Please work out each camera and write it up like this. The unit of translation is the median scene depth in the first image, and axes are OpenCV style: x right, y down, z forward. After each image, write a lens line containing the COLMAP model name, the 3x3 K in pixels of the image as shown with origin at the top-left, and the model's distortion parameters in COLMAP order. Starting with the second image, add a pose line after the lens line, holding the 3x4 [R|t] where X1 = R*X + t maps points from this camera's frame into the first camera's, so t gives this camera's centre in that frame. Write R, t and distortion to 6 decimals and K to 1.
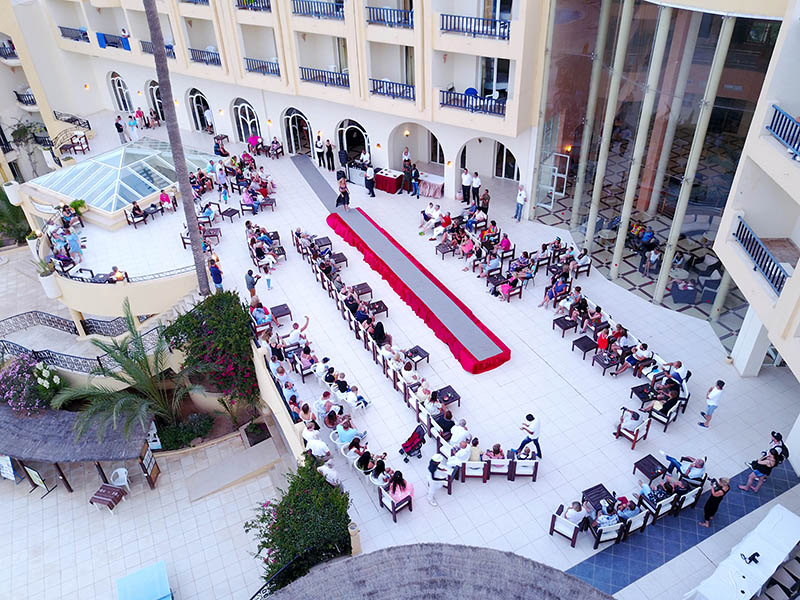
lens RADIAL K [[611.0, 0, 399.1], [0, 611.0, 298.5], [0, 0, 1]] dist [-0.032492, -0.000367]
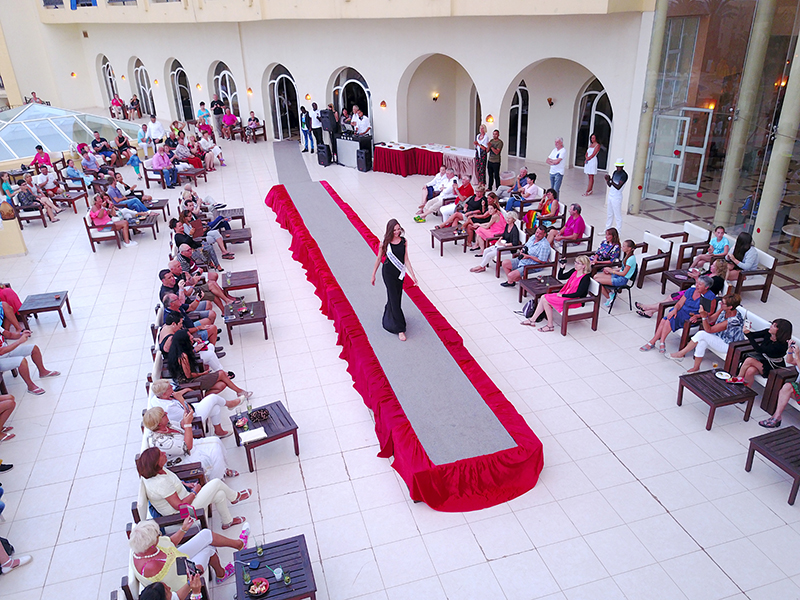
lens RADIAL K [[611.0, 0, 404.0], [0, 611.0, 301.7], [0, 0, 1]] dist [-0.032492, -0.000367]
pose [[0.983872, 0.084683, -0.157559, 0.114672], [-0.111011, 0.979753, -0.166617, 0.054016], [0.140259, 0.181421, 0.973352, 0.492466]]
